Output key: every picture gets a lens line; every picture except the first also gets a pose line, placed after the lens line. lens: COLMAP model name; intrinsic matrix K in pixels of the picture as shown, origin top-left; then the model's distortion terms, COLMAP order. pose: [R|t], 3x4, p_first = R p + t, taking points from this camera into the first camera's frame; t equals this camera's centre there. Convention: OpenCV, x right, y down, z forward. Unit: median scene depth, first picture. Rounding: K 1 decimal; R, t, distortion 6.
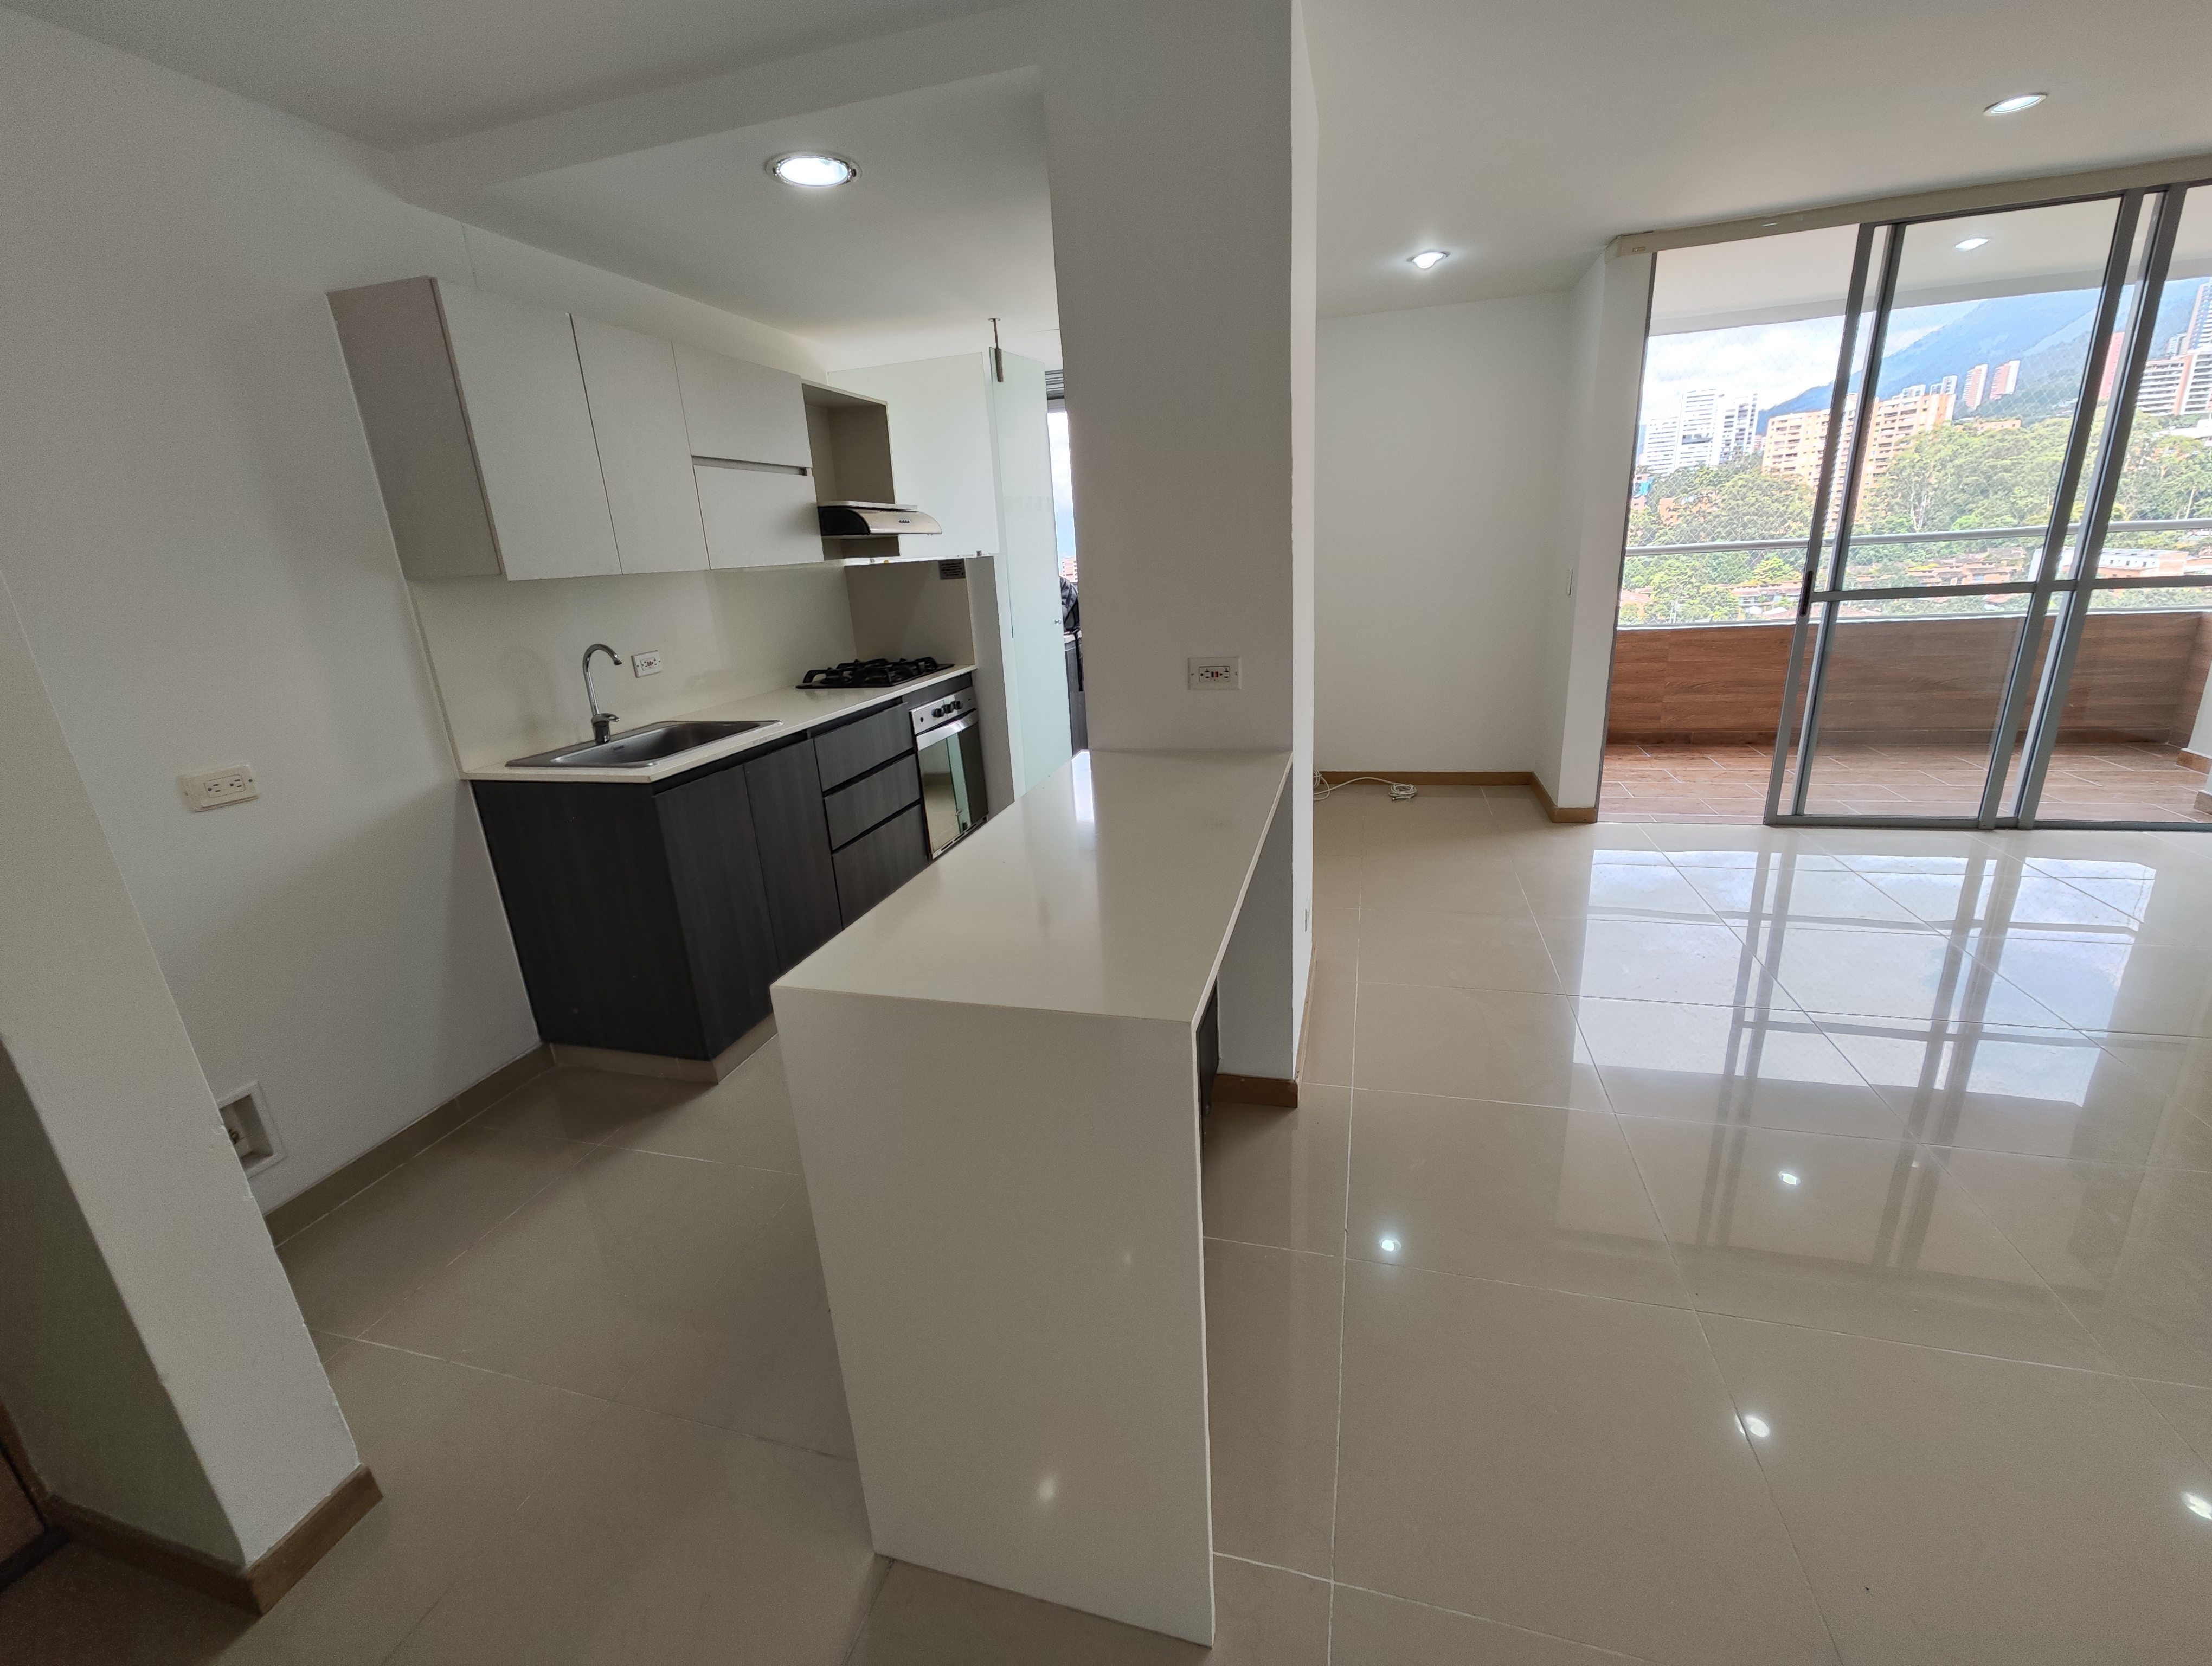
lens RADIAL K [[918.1, 0, 1101.7], [0, 918.1, 830.1], [0, 0, 1]] dist [-0.004414, 0.002946]
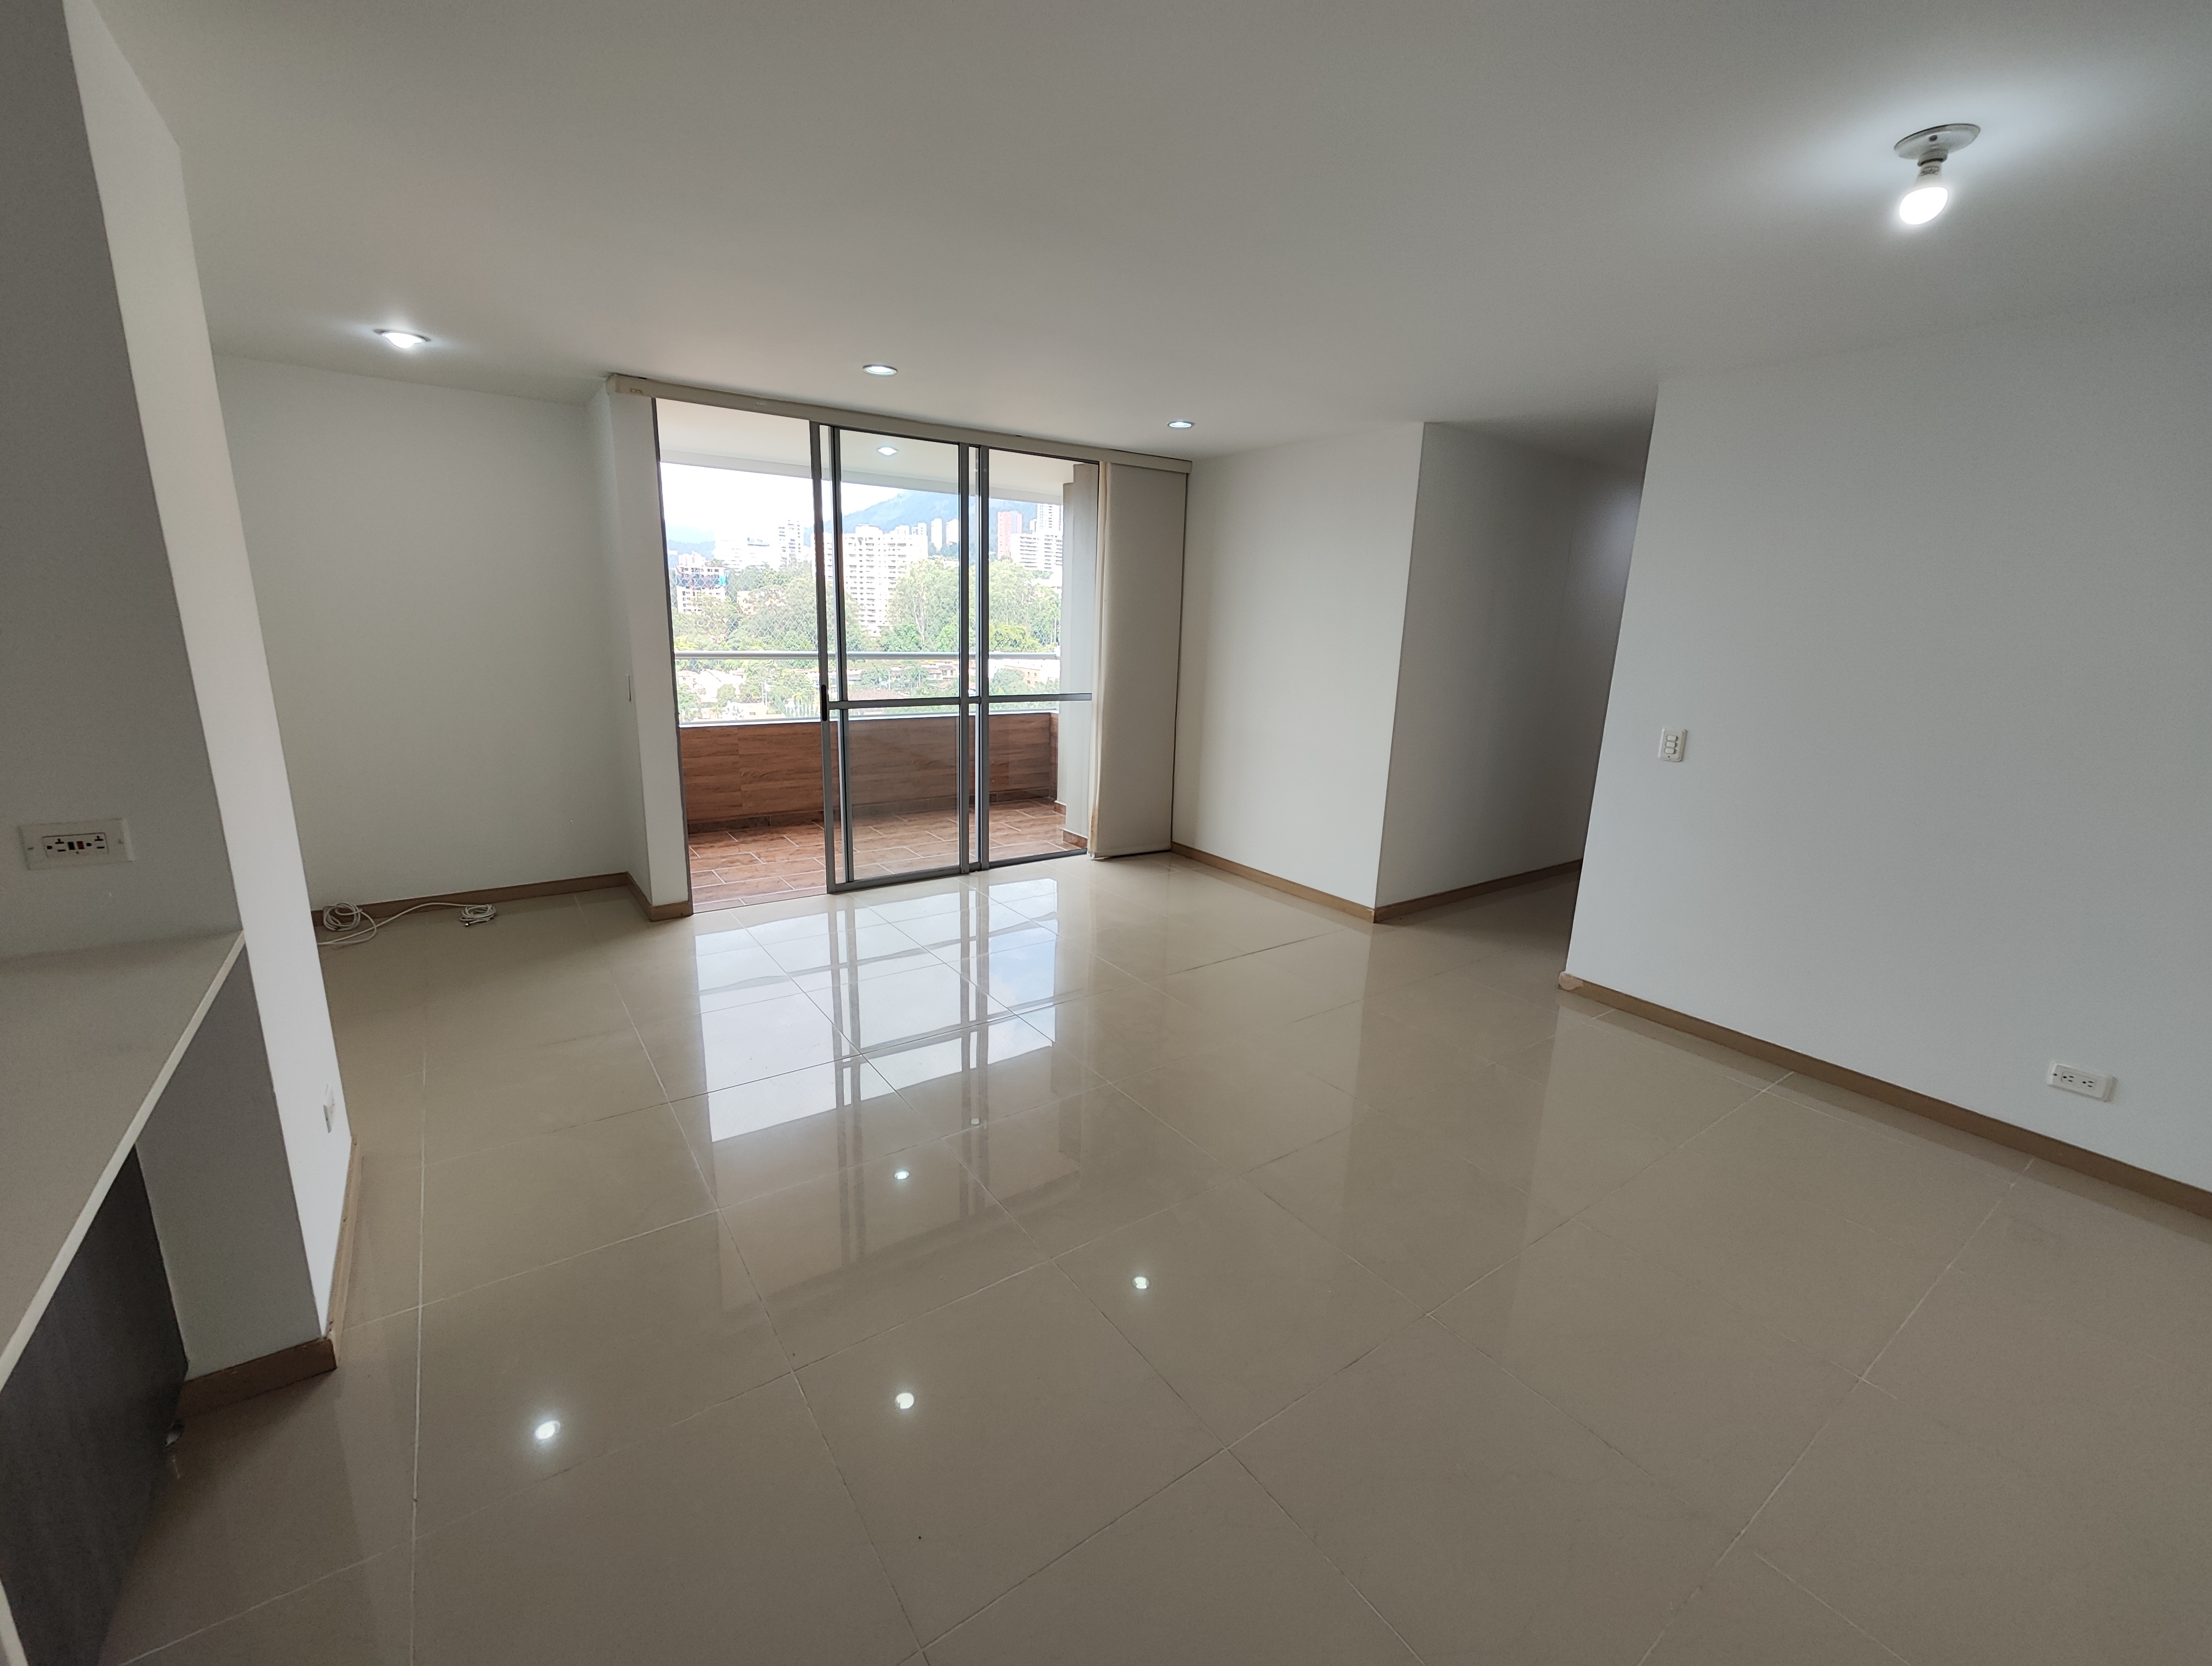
lens RADIAL K [[918.1, 0, 1099.0], [0, 918.1, 830.2], [0, 0, 1]] dist [-0.004414, 0.002946]
pose [[0.628561, -0.100594, 0.771228, 0.039531], [0.163145, 0.986593, -0.004281, -0.026235], [-0.760457, 0.128513, 0.636545, -0.034603]]
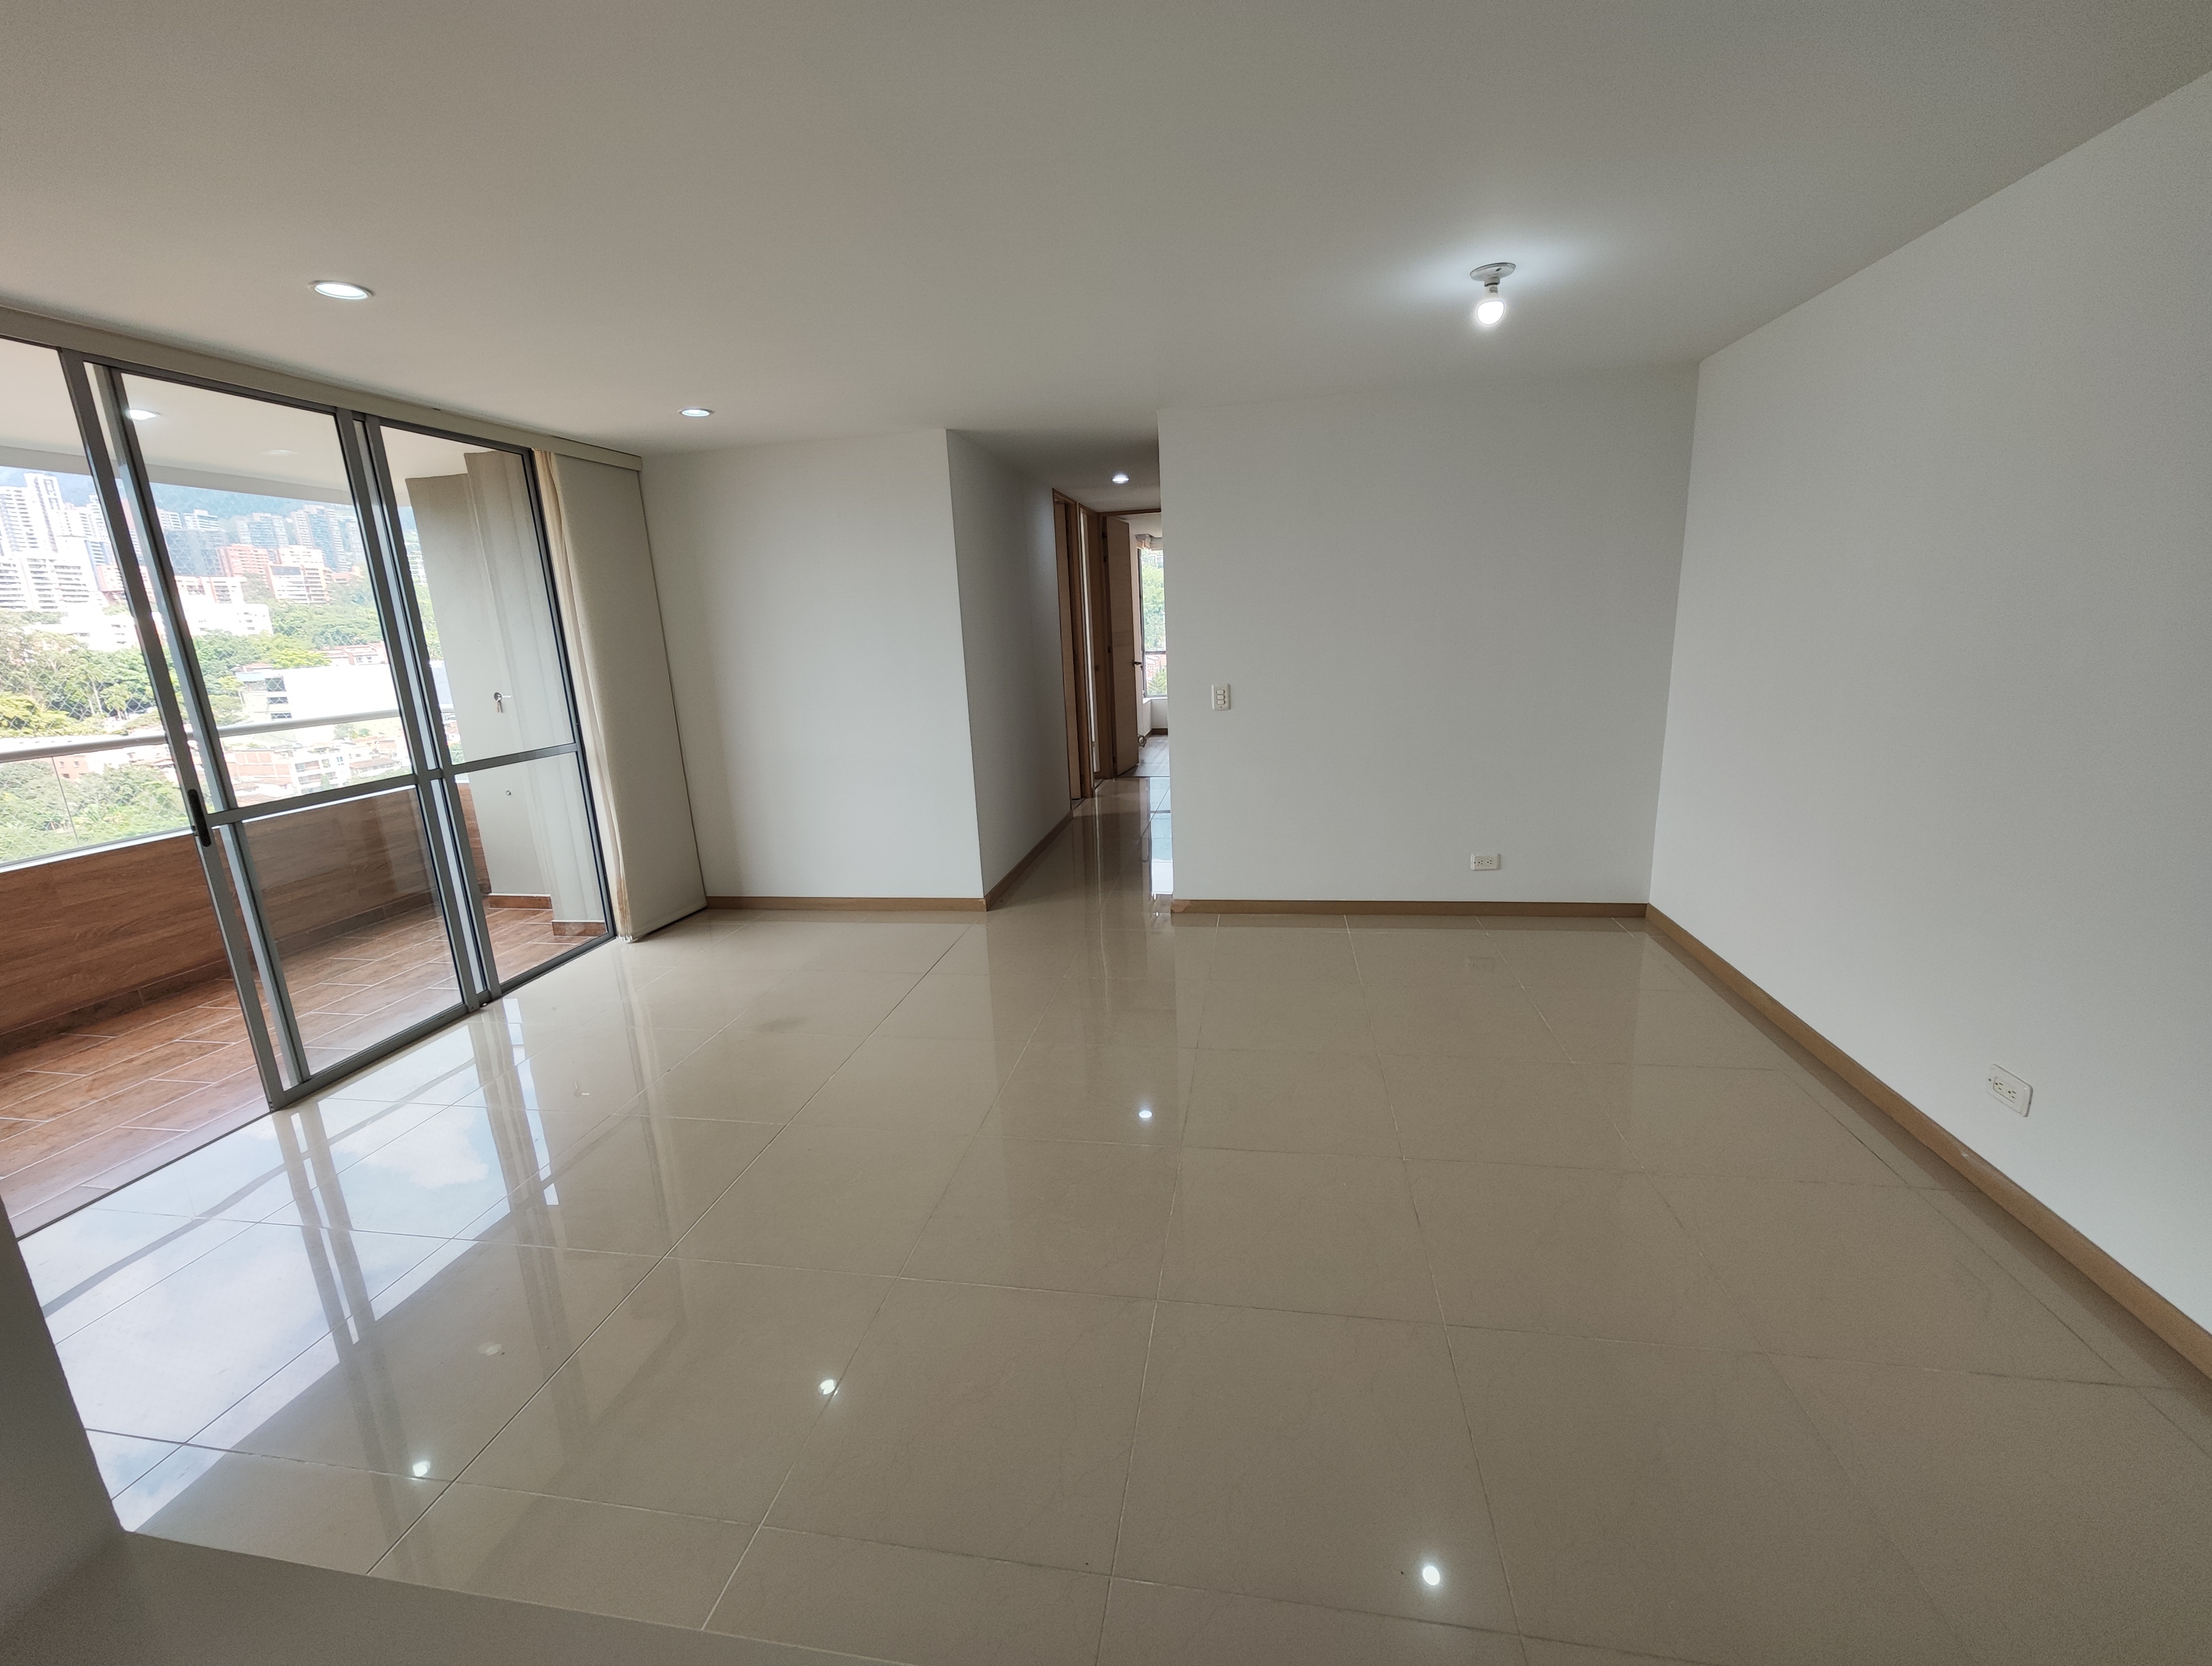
lens RADIAL K [[918.1, 0, 1098.0], [0, 918.1, 833.1], [0, 0, 1]] dist [-0.004414, 0.002946]
pose [[-0.096139, -0.162406, 0.982029, -0.043849], [0.345660, 0.919752, 0.185946, -0.131828], [-0.933422, 0.357325, -0.032287, 0.340203]]
